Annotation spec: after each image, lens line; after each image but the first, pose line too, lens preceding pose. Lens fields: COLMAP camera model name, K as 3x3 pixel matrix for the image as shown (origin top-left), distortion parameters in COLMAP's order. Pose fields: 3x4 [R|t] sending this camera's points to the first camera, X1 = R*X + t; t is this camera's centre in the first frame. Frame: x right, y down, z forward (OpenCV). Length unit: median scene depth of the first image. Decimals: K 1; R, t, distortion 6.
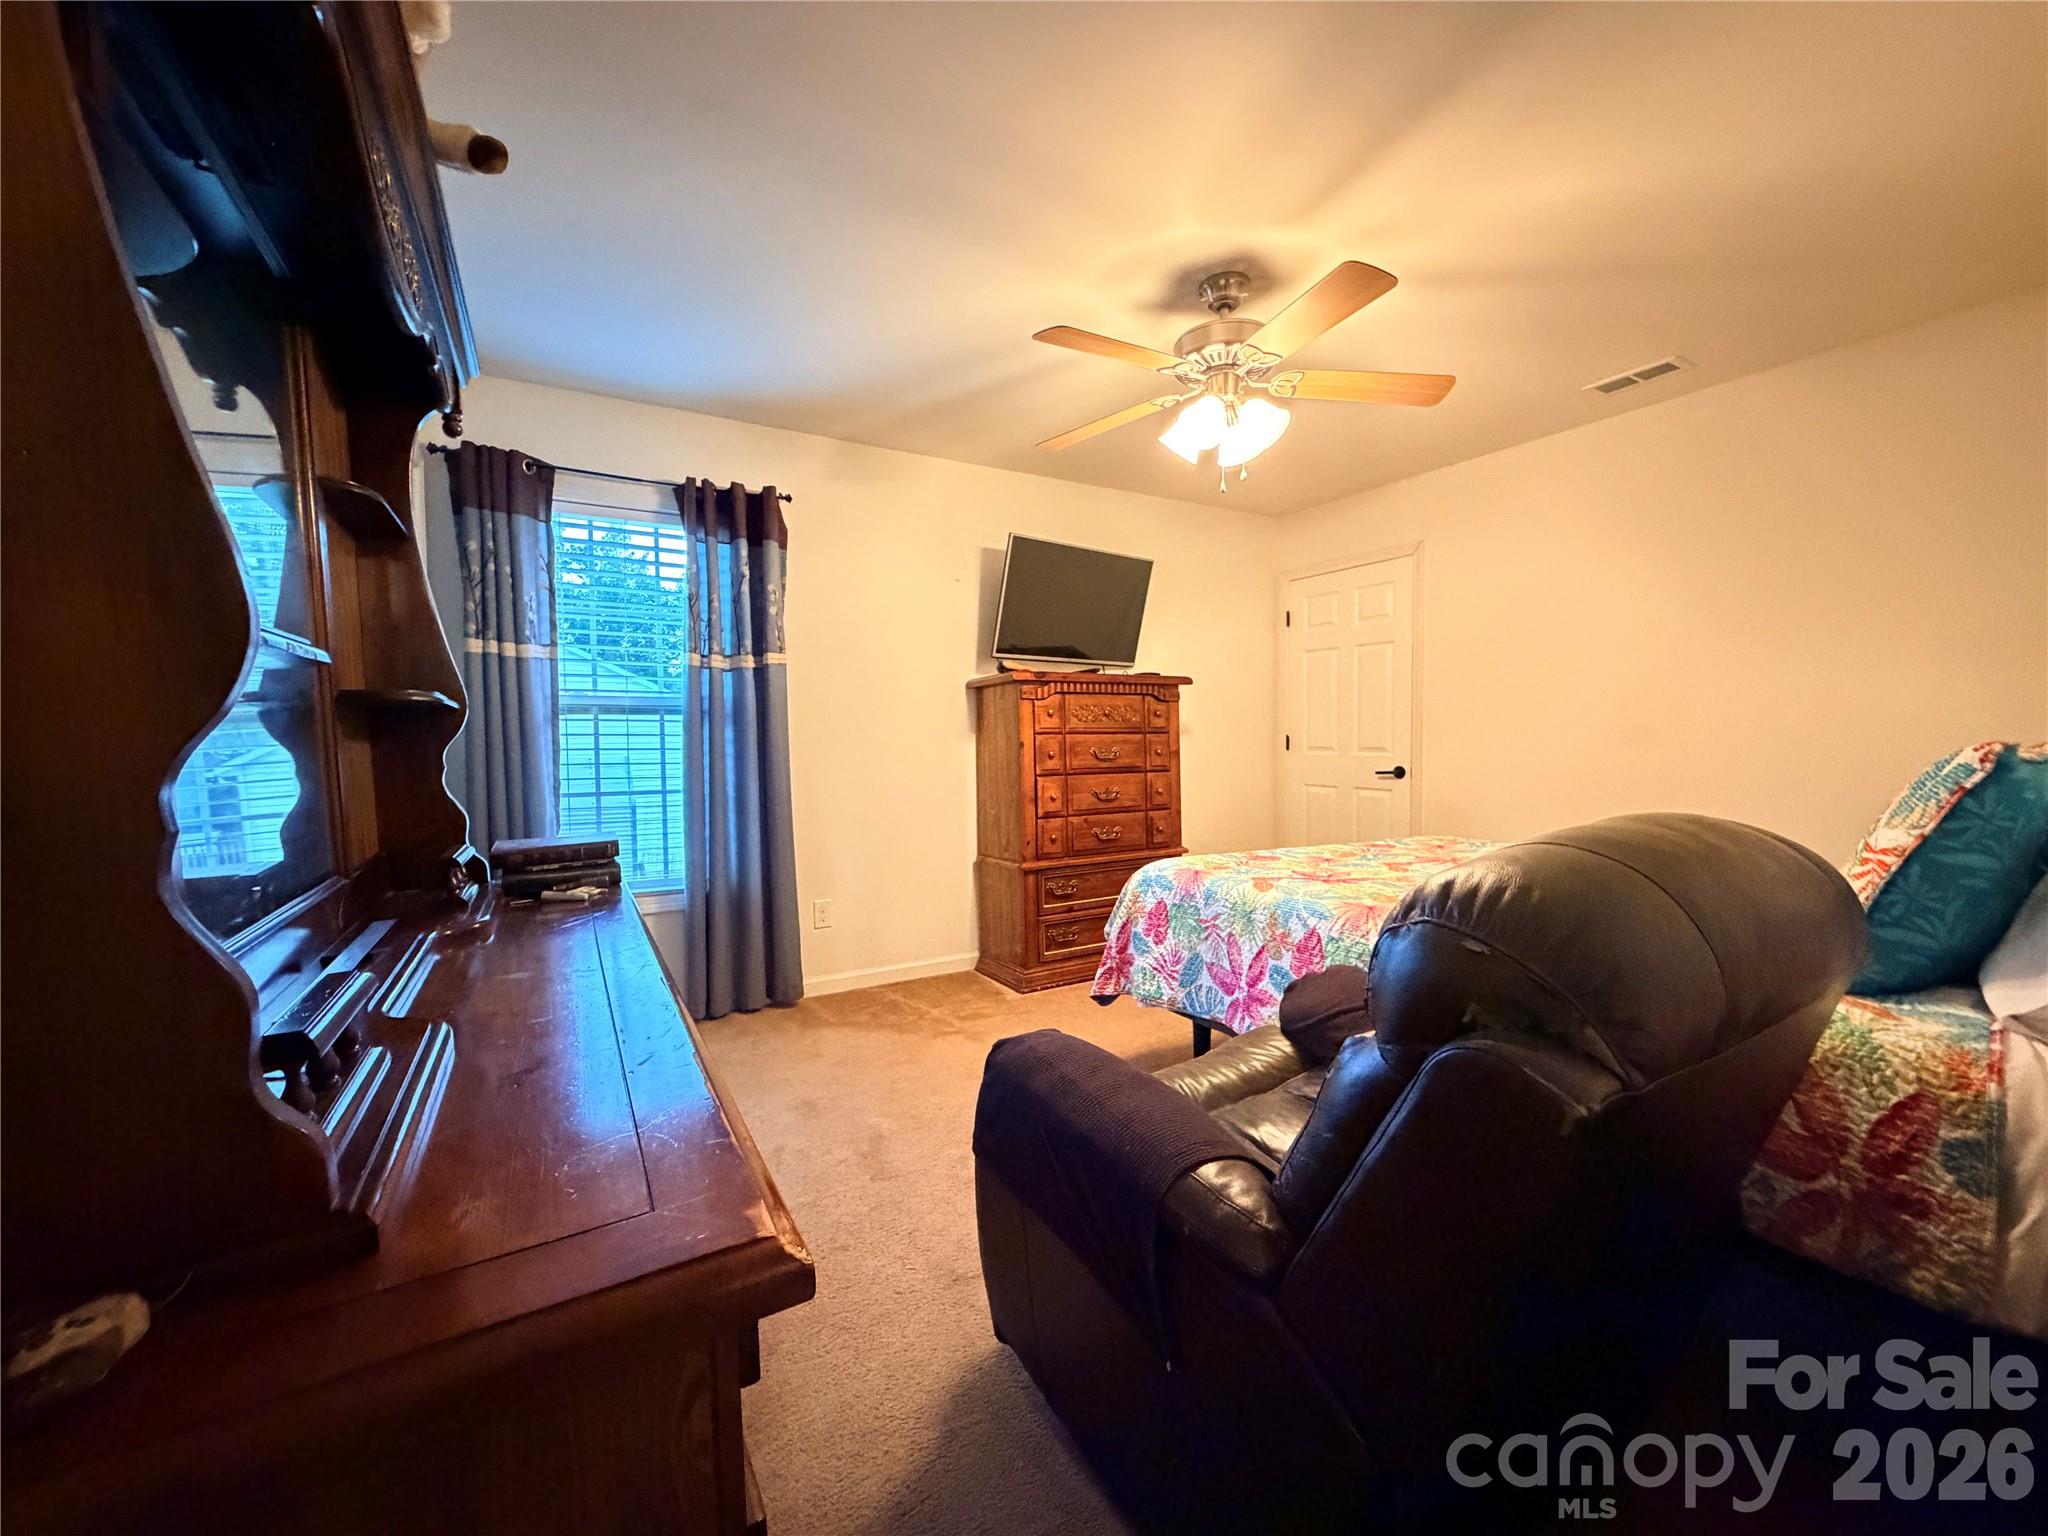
lens RADIAL K [[816.8, 0, 1016.4], [0, 816.8, 767.9], [0, 0, 1]] dist [-0.000653, 0.000086]
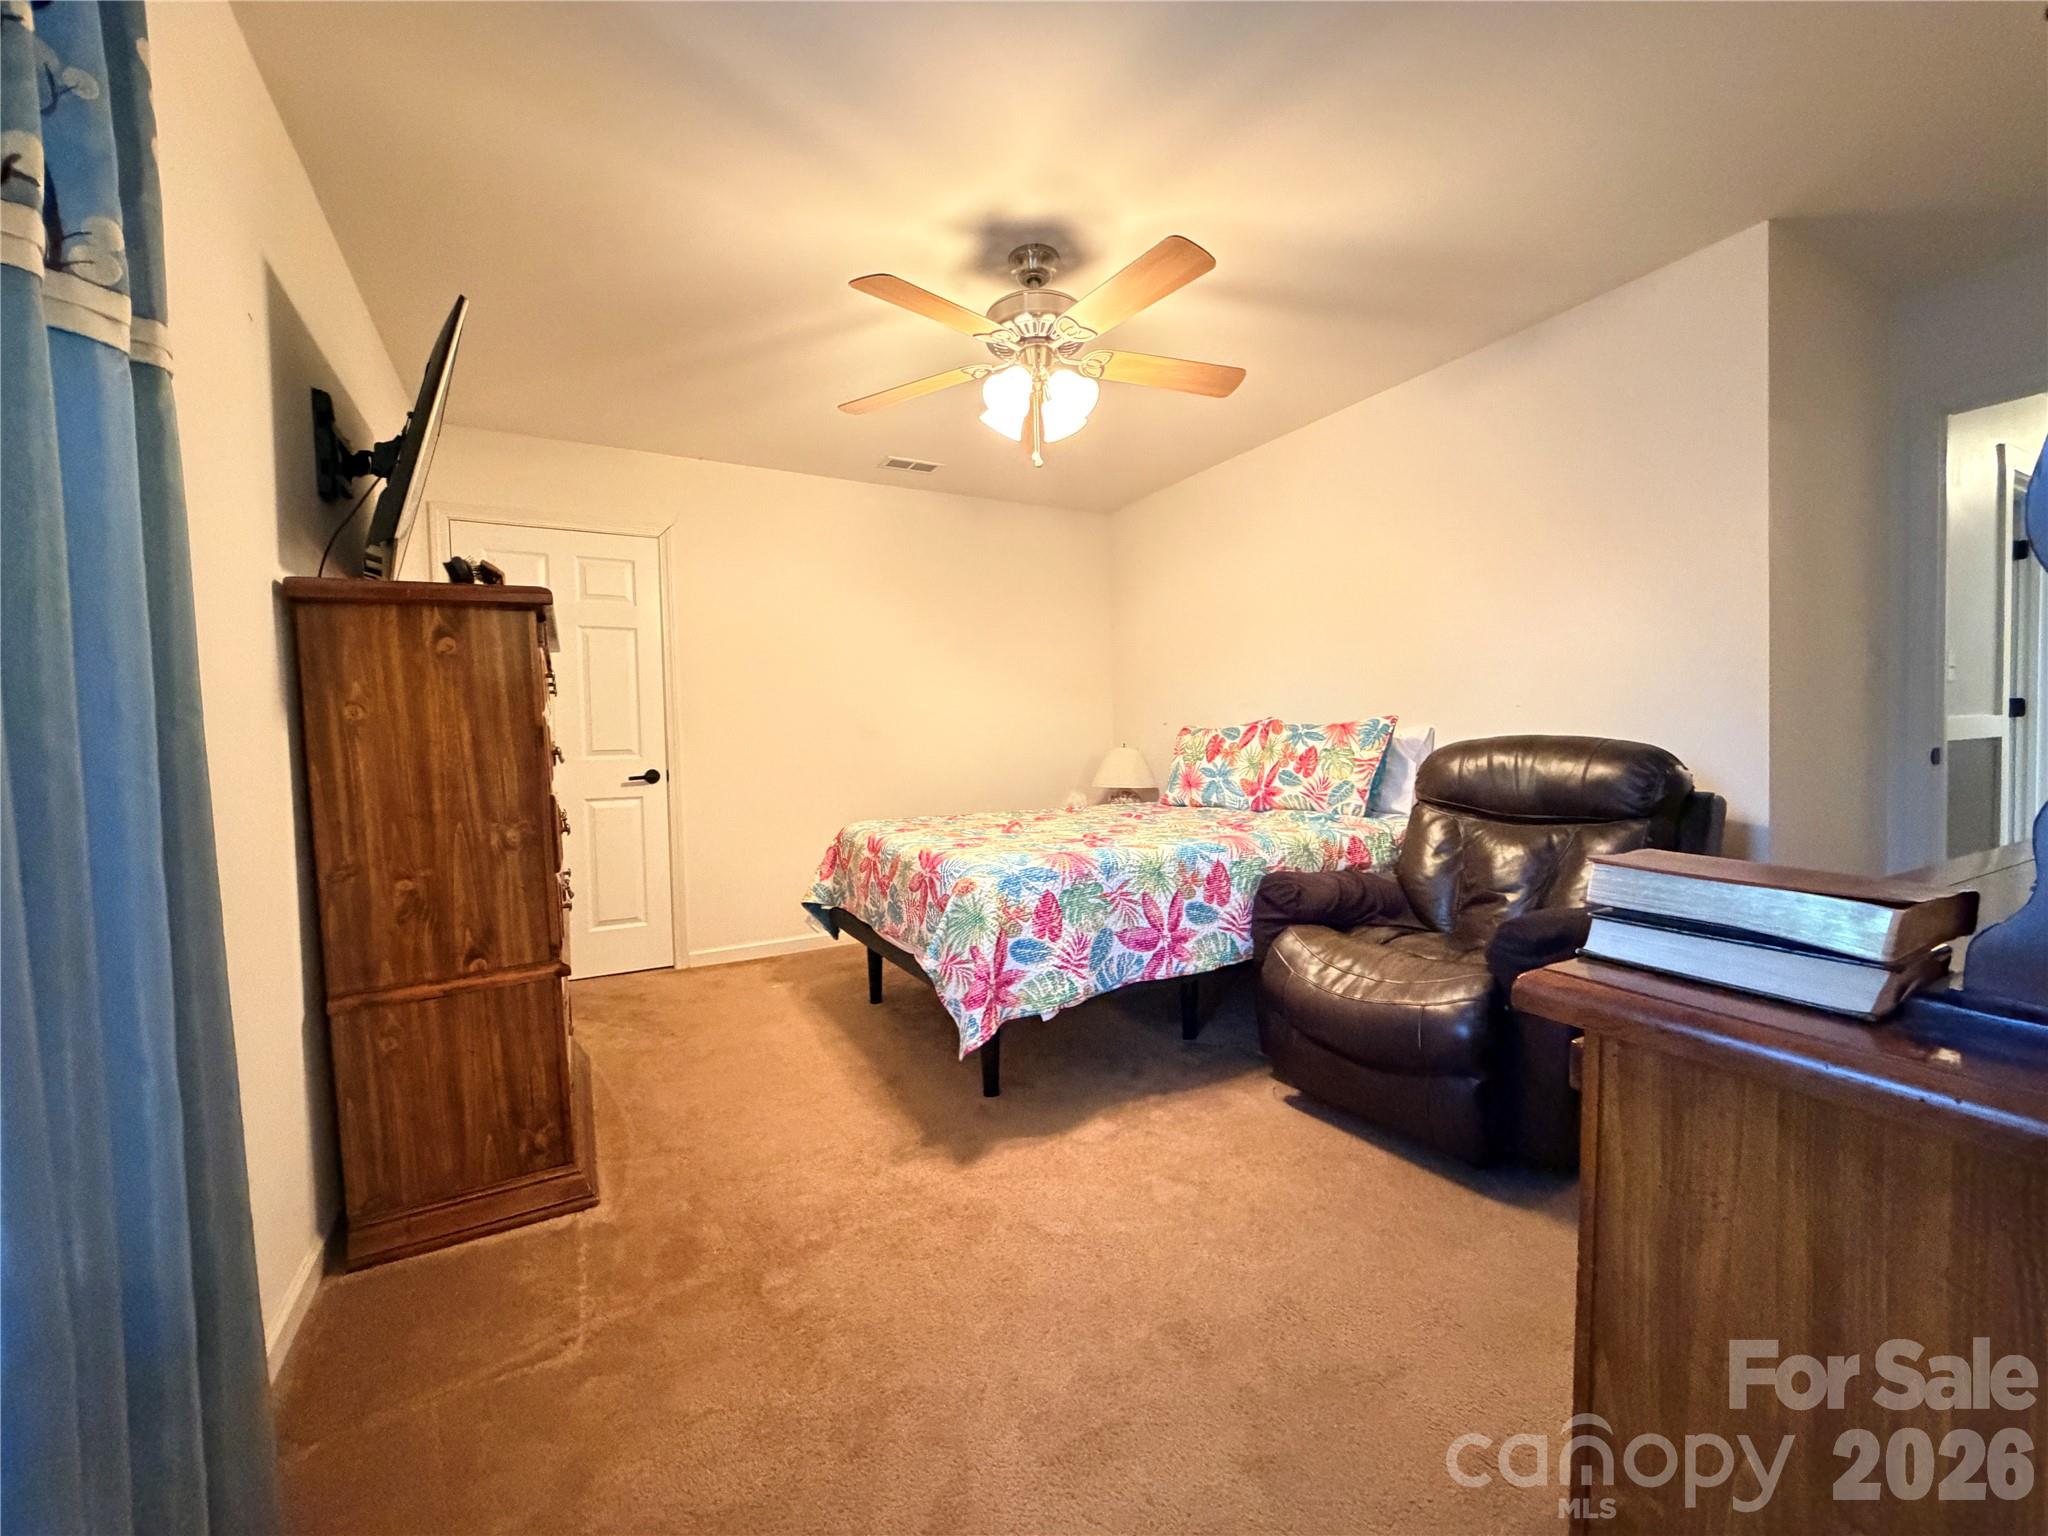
lens RADIAL K [[816.8, 0, 1016.4], [0, 816.8, 767.9], [0, 0, 1]] dist [-0.000653, 0.000086]
pose [[0.031459, -0.024880, 0.999195, -0.580705], [0.055833, 0.998173, 0.023097, -0.003146], [-0.997944, 0.055062, 0.032791, 0.801483]]
